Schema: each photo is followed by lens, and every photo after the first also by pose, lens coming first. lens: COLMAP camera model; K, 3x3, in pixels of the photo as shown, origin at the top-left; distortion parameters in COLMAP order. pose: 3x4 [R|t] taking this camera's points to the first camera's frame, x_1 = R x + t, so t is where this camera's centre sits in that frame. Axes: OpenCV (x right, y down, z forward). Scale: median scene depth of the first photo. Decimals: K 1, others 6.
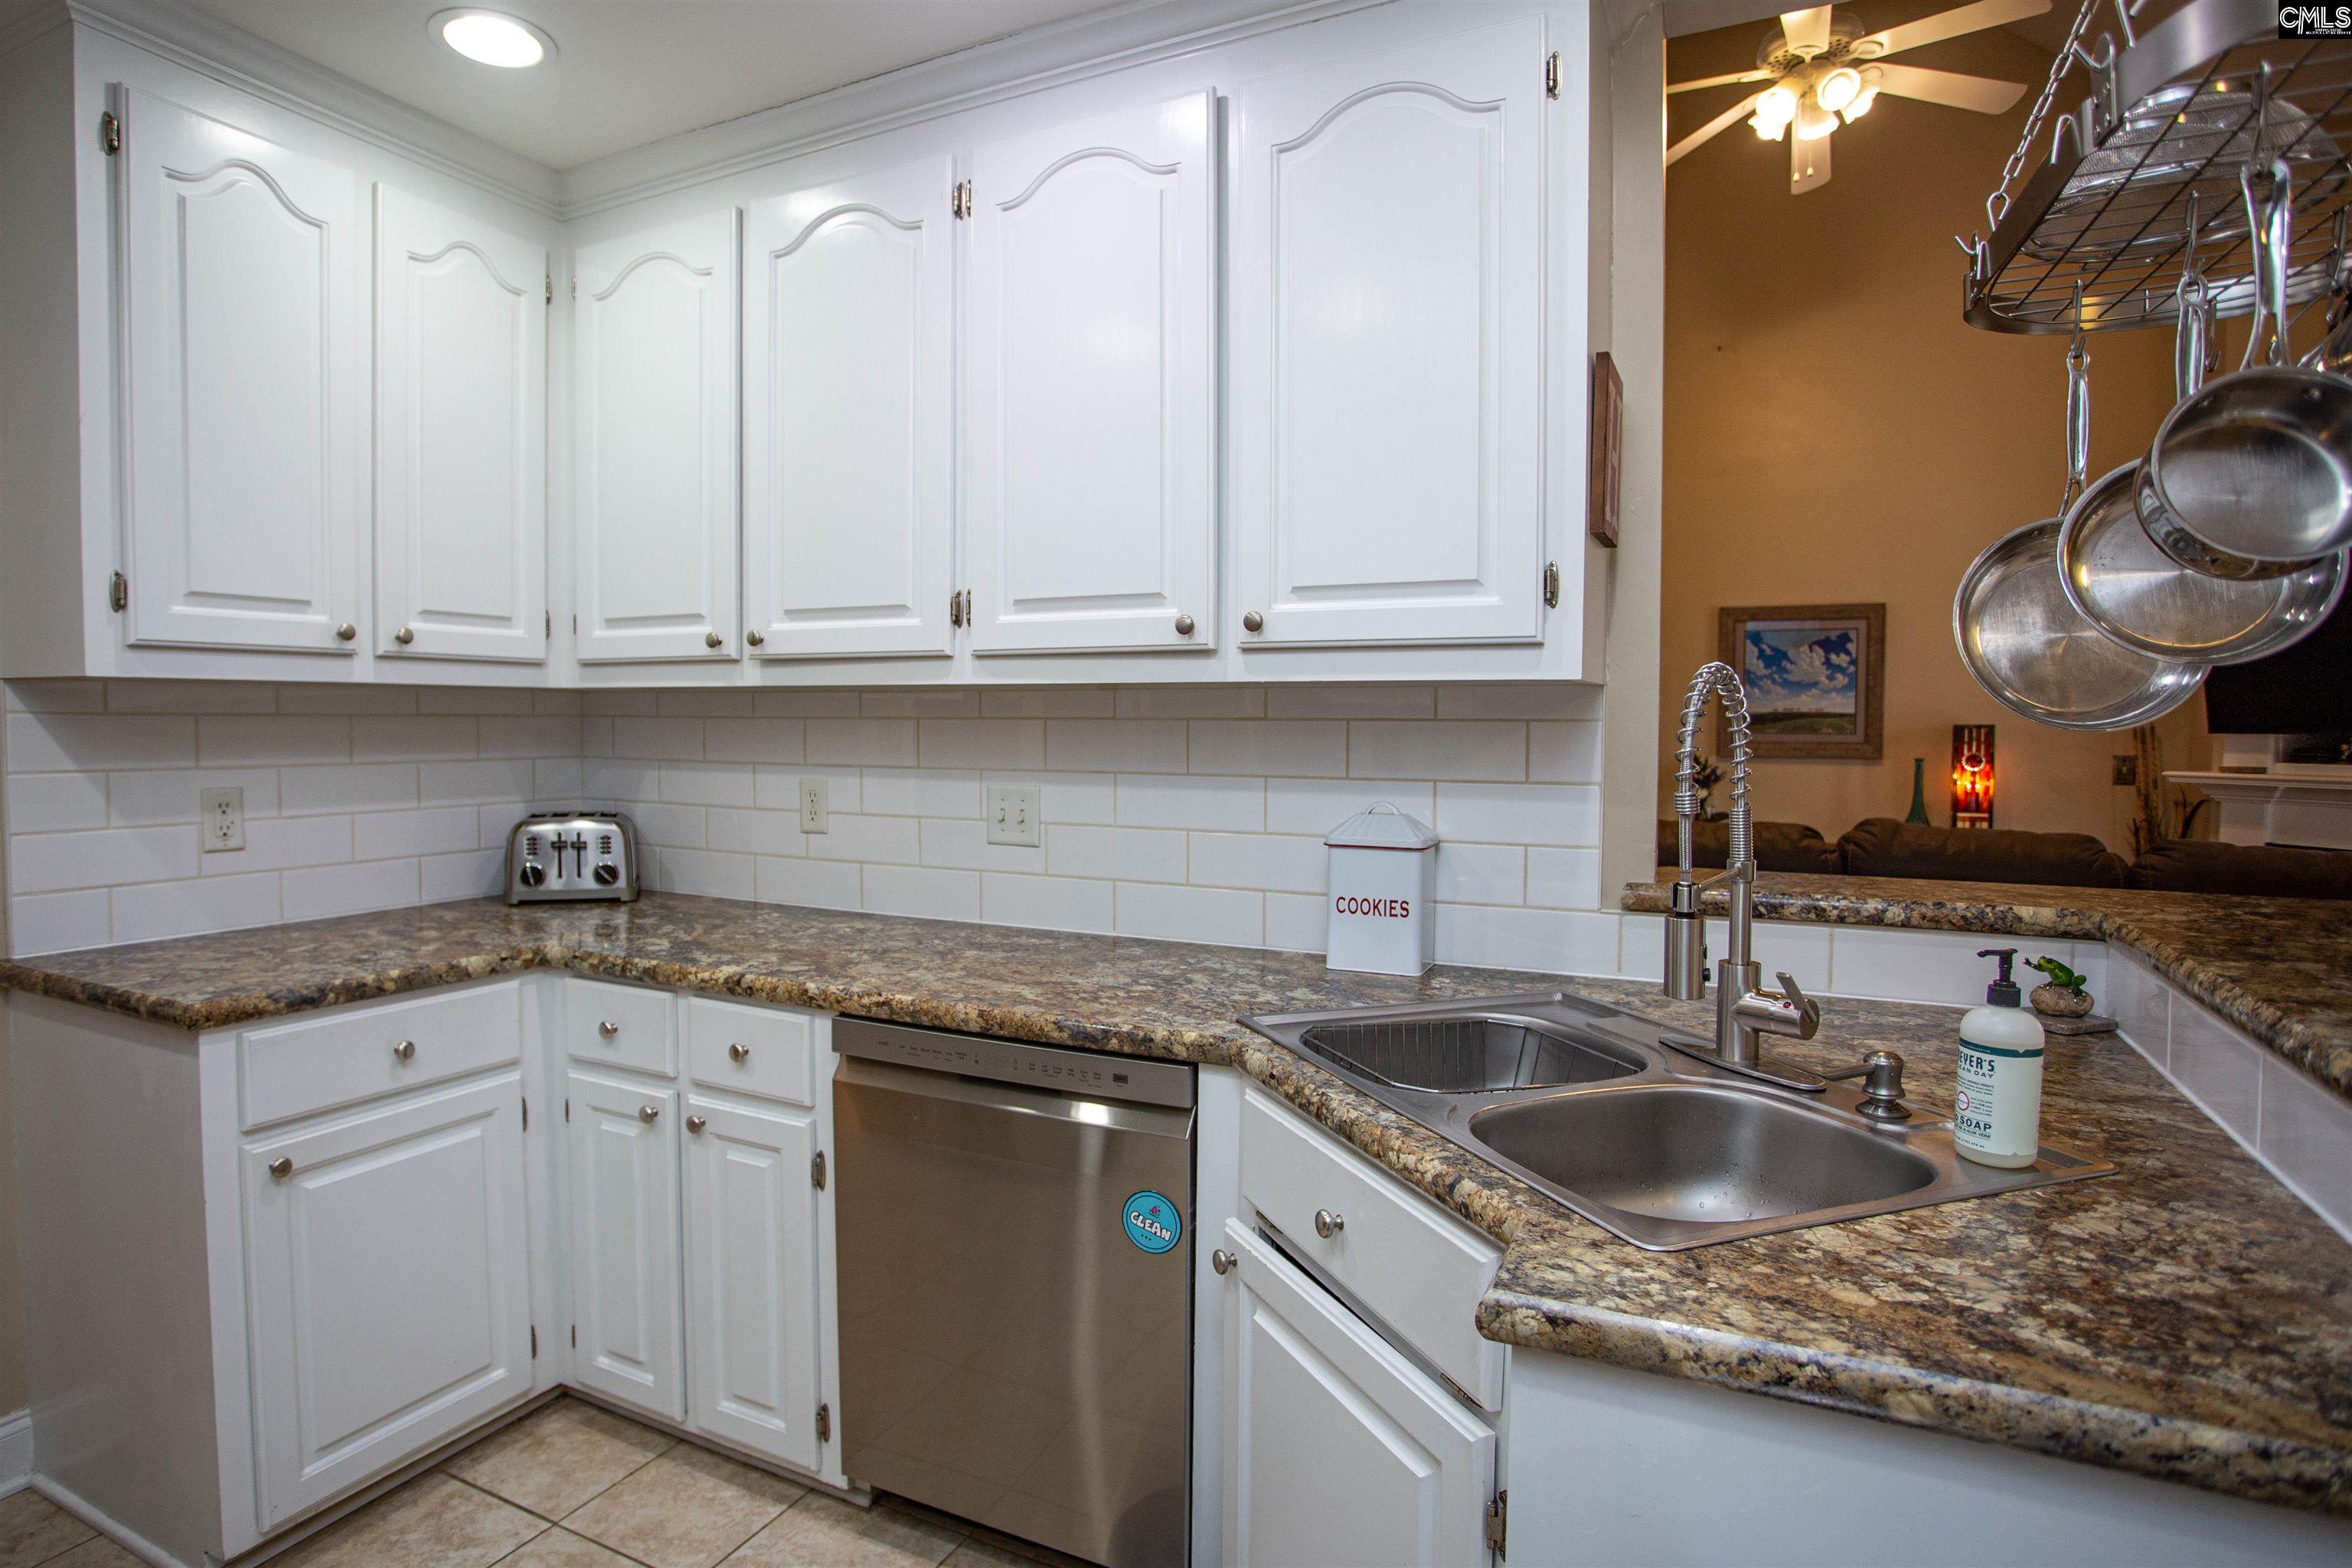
lens RADIAL K [[1337.5, 0, 1118.5], [0, 1337.5, 784.7], [0, 0, 1]] dist [-0.080545, 0.040475]
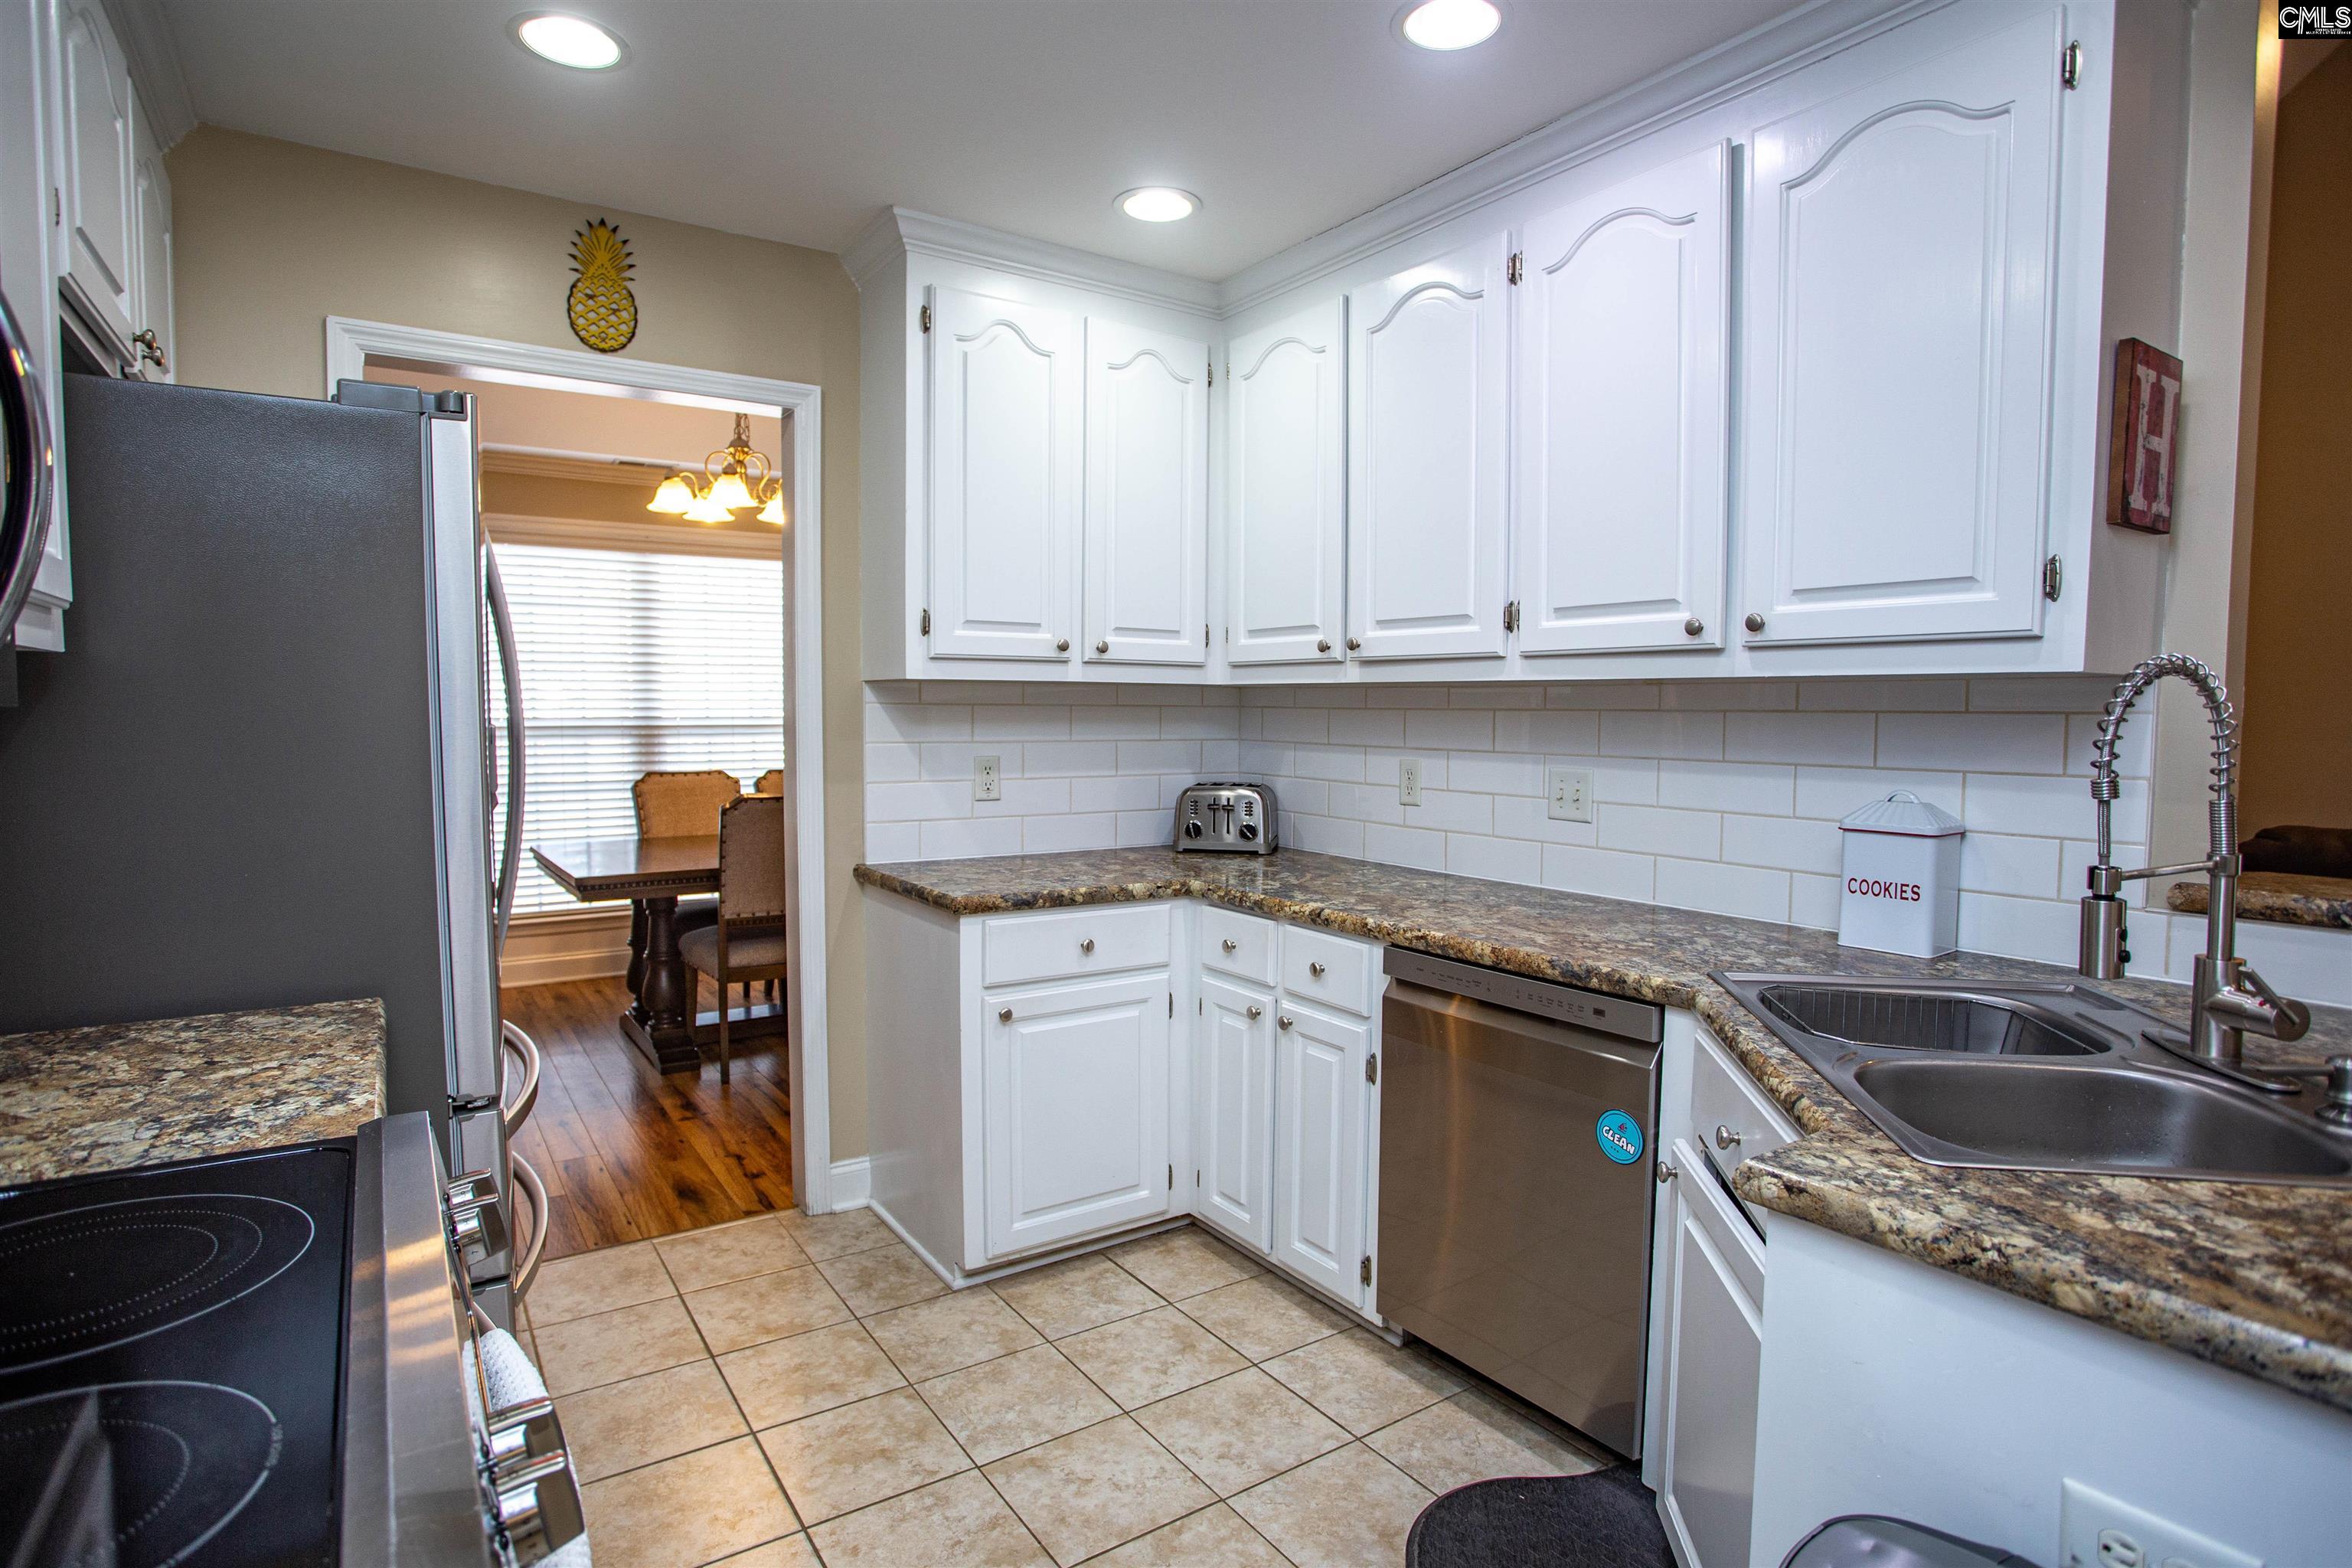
lens RADIAL K [[1258.1, 0, 1132.0], [0, 1258.1, 805.9], [0, 0, 1]] dist [-0.080263, 0.040006]
pose [[0.867832, 0.038434, -0.495370, 0.157046], [-0.026071, 0.999153, 0.031847, 0.010556], [0.496174, -0.014723, 0.868098, -0.142140]]
